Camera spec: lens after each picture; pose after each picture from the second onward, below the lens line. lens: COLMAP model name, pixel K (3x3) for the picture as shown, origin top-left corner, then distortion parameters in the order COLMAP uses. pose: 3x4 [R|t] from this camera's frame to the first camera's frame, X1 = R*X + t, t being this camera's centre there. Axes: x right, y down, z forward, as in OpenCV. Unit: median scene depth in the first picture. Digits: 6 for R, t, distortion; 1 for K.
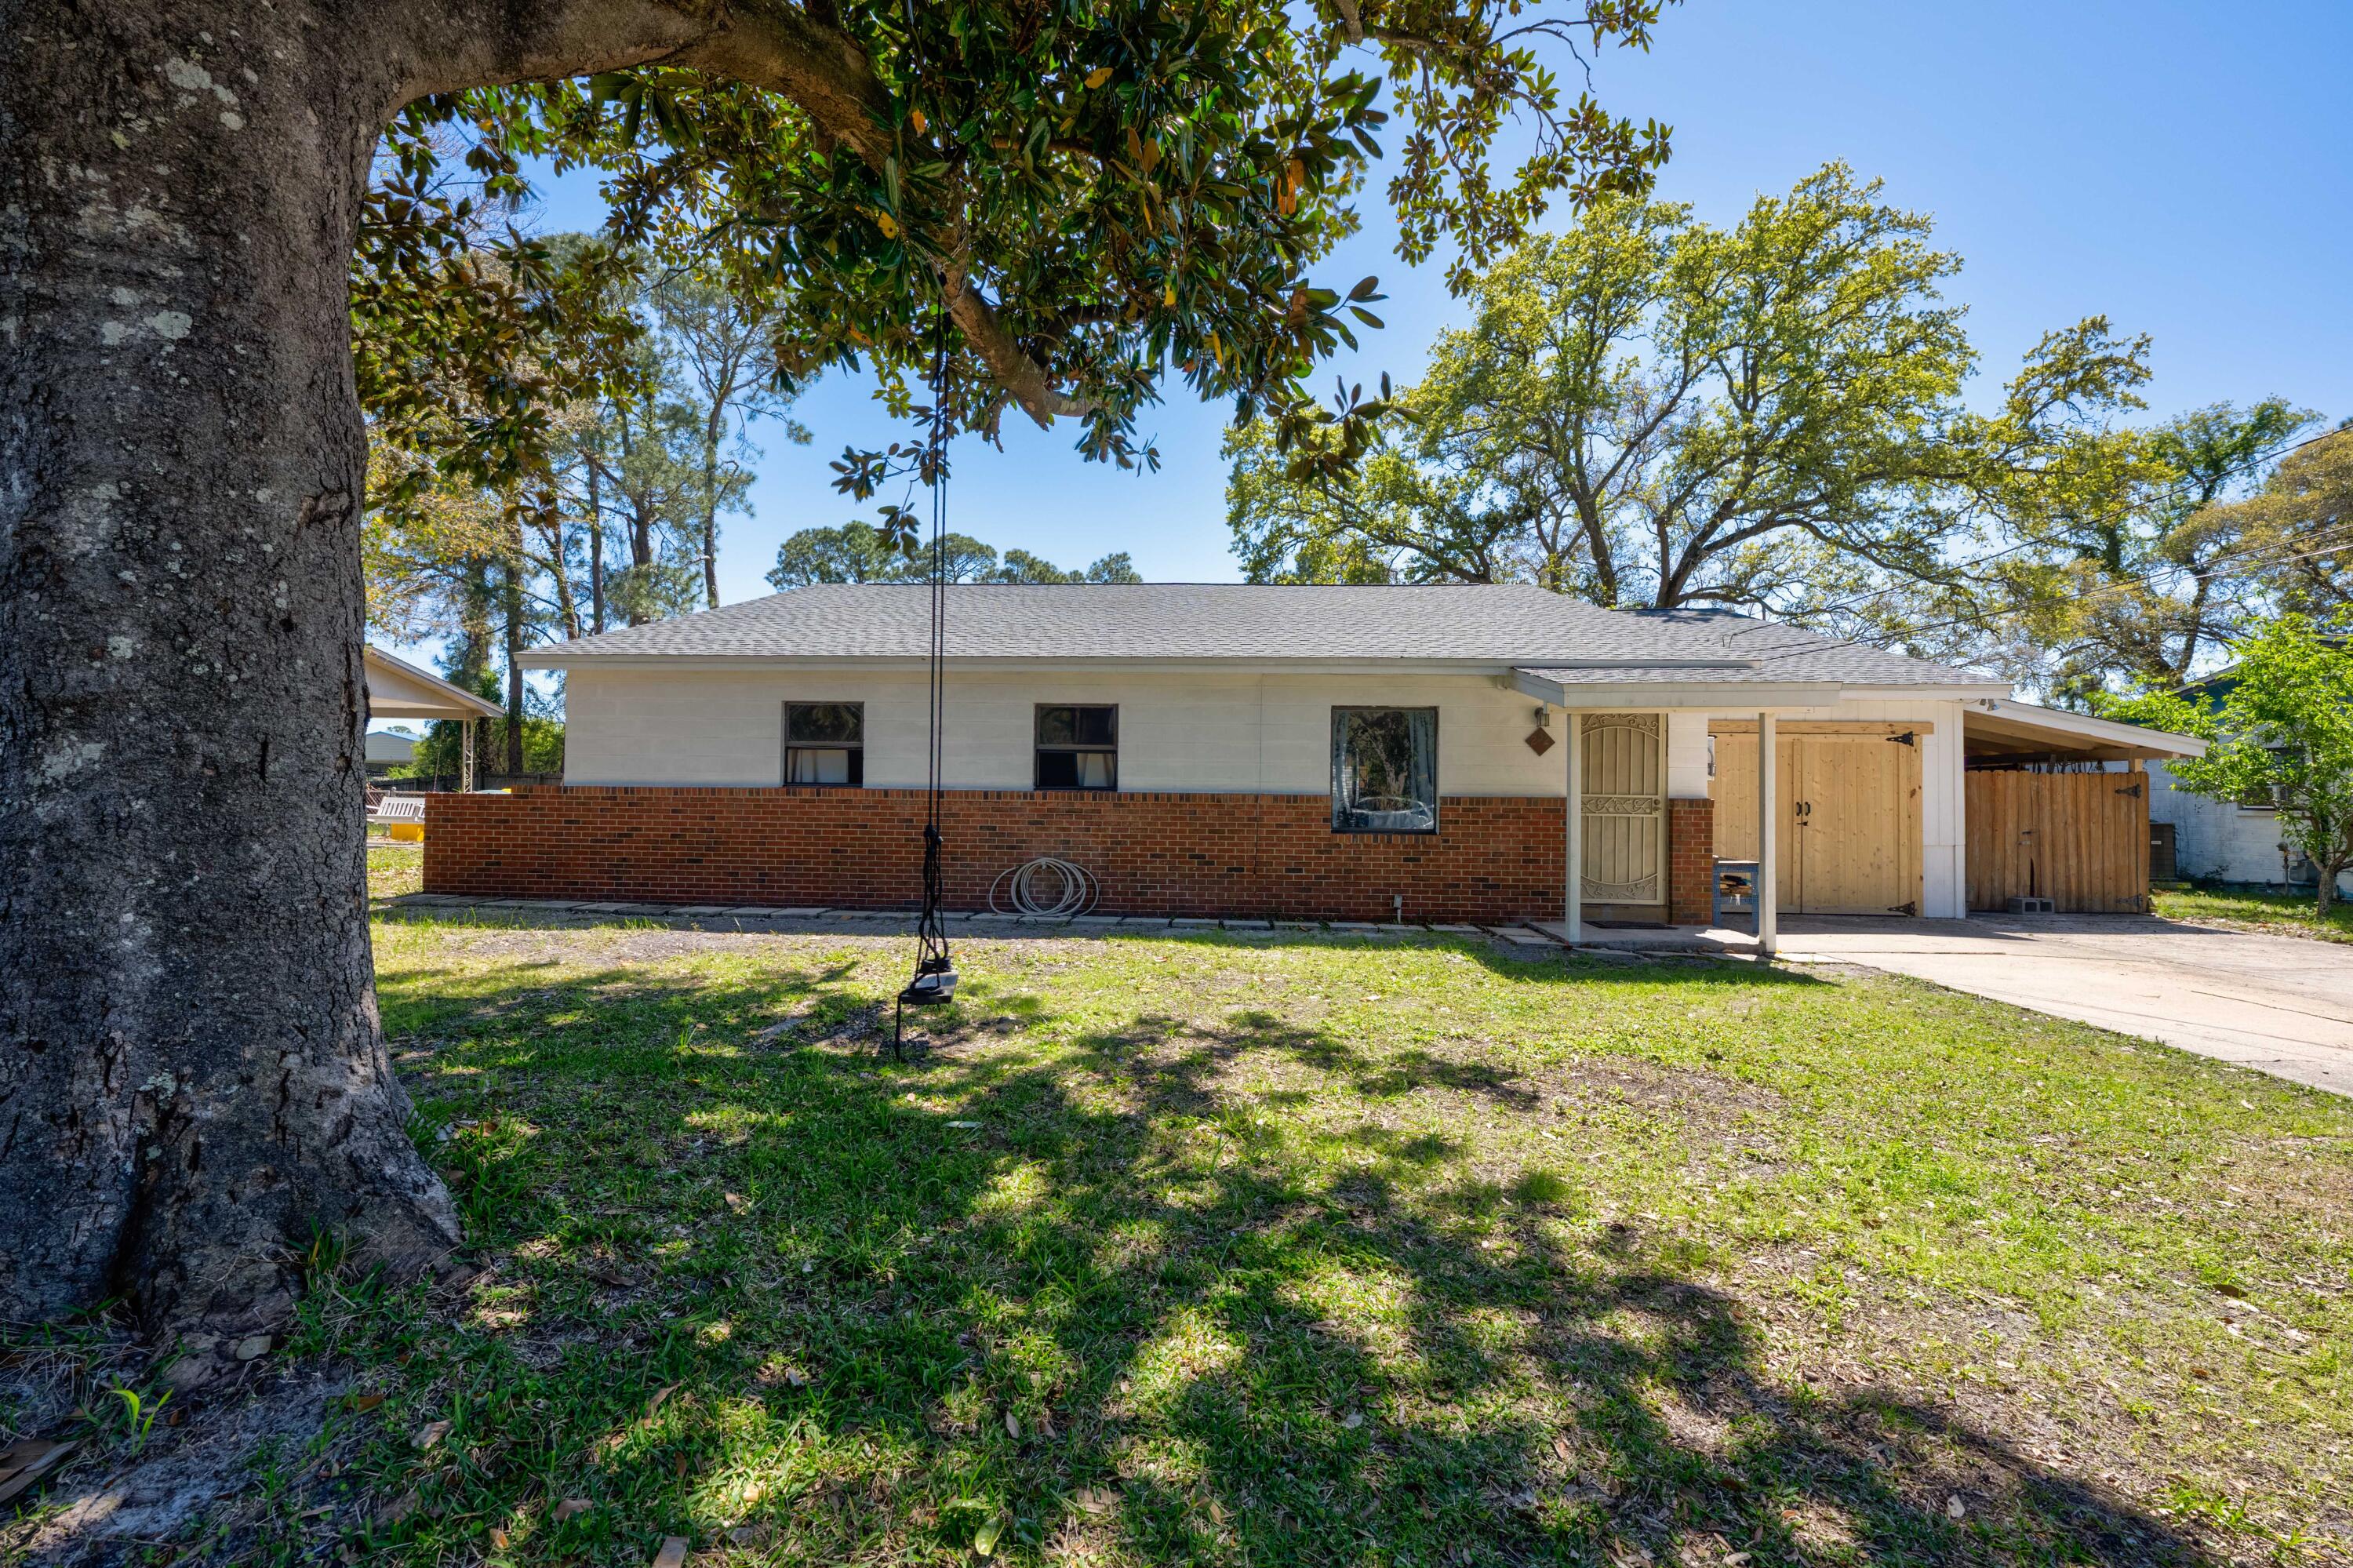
lens RADIAL K [[934.9, 0, 1176.5], [0, 934.9, 784.0], [0, 0, 1]] dist [-0.010554, 0.000123]
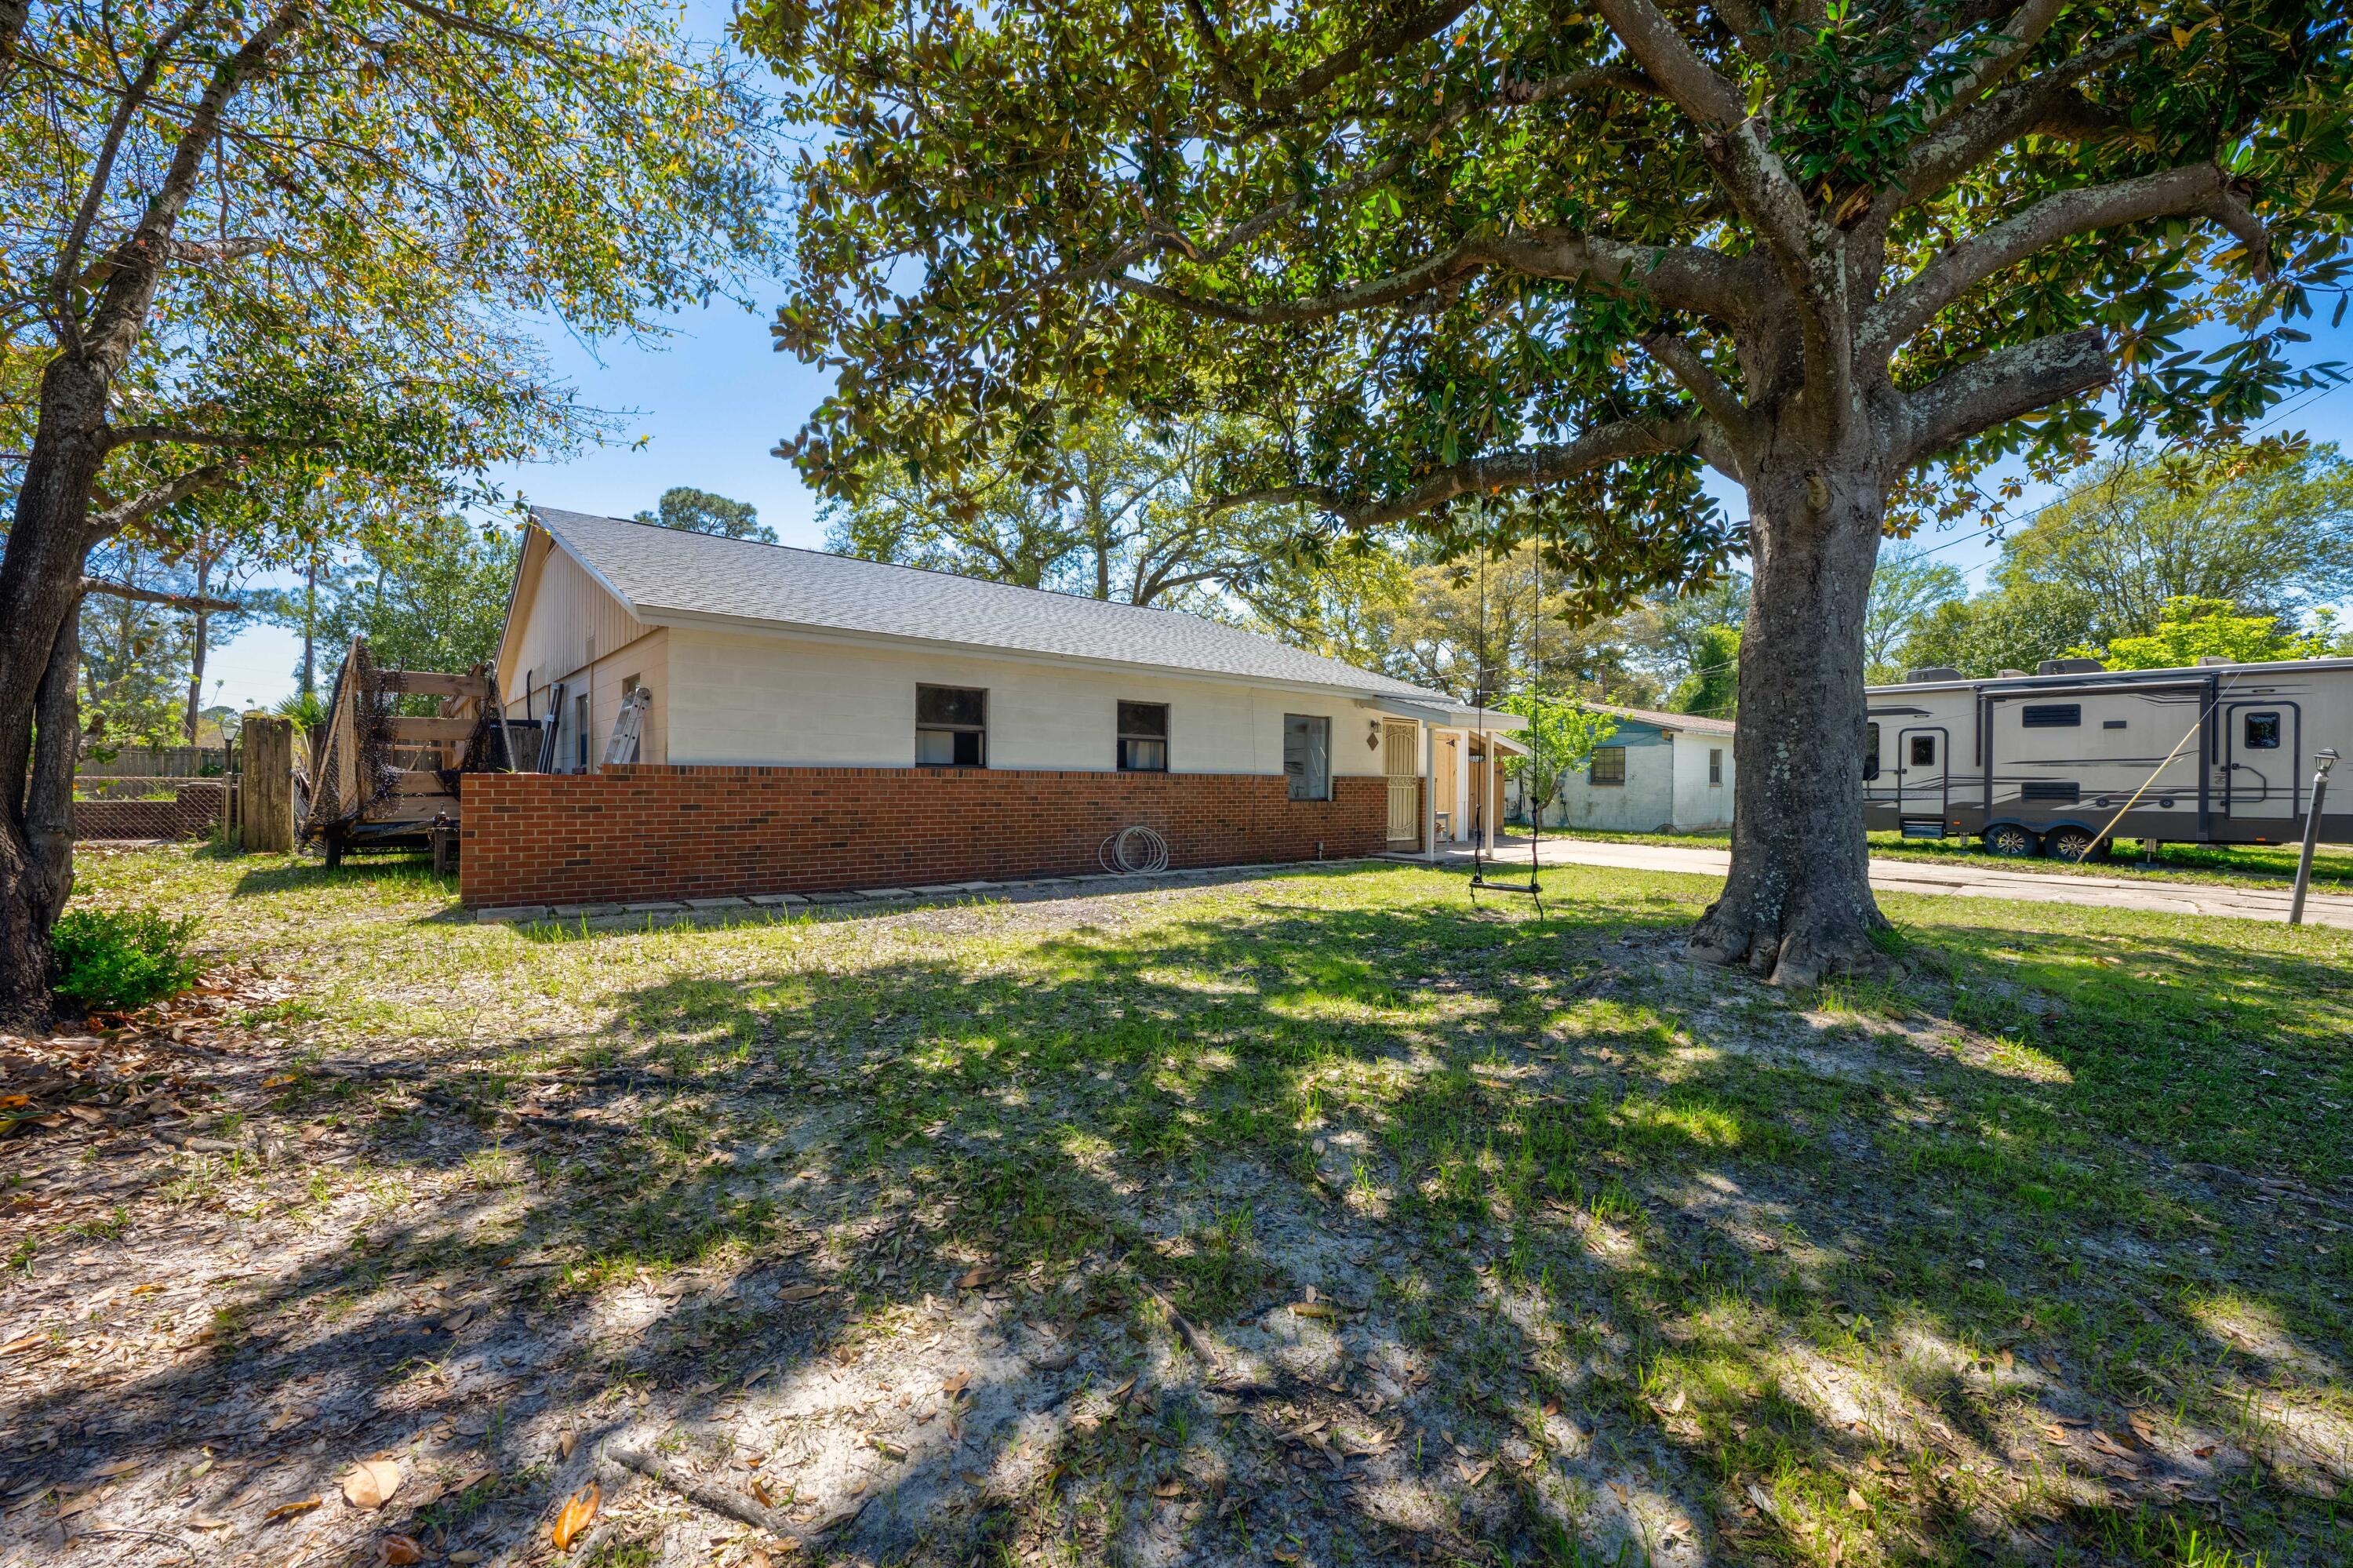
lens RADIAL K [[934.9, 0, 1176.5], [0, 934.9, 784.0], [0, 0, 1]] dist [-0.010554, 0.000123]
pose [[0.710918, -0.008964, 0.703218, -0.942602], [-0.015447, 0.999479, 0.028356, -0.012528], [-0.703106, -0.031021, 0.710409, 0.084297]]
